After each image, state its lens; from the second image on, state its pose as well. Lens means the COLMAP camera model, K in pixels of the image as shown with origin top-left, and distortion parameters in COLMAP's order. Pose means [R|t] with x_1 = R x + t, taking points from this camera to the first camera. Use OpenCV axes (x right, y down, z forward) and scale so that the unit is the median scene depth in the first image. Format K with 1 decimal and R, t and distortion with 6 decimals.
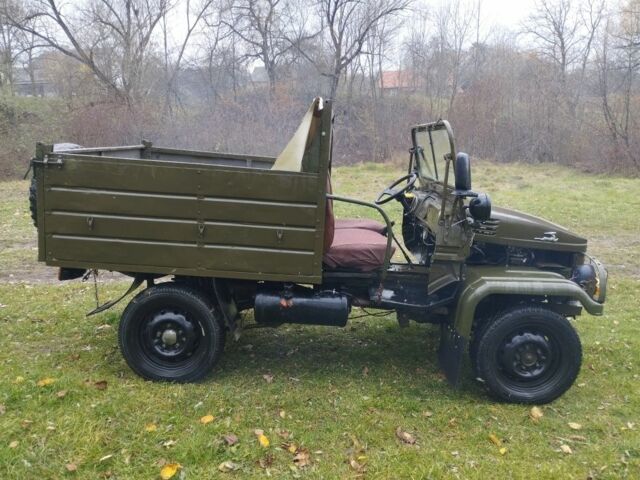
lens RADIAL K [[546.6, 0, 320.0], [0, 546.6, 240.0], [0, 0, 1]] dist [0.029055, -0.006833]
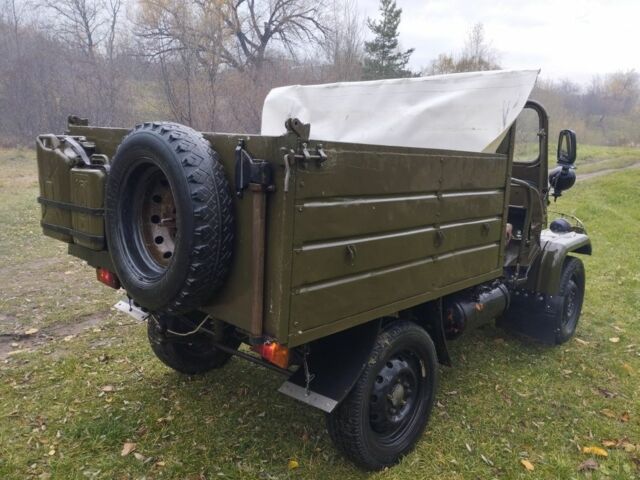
lens RADIAL K [[546.6, 0, 320.0], [0, 546.6, 240.0], [0, 0, 1]] dist [0.029055, -0.006833]
pose [[0.668929, -0.155927, 0.726788, -0.787607], [0.133761, 0.987041, 0.088650, -0.093904], [-0.731192, 0.037915, 0.681117, 0.551677]]
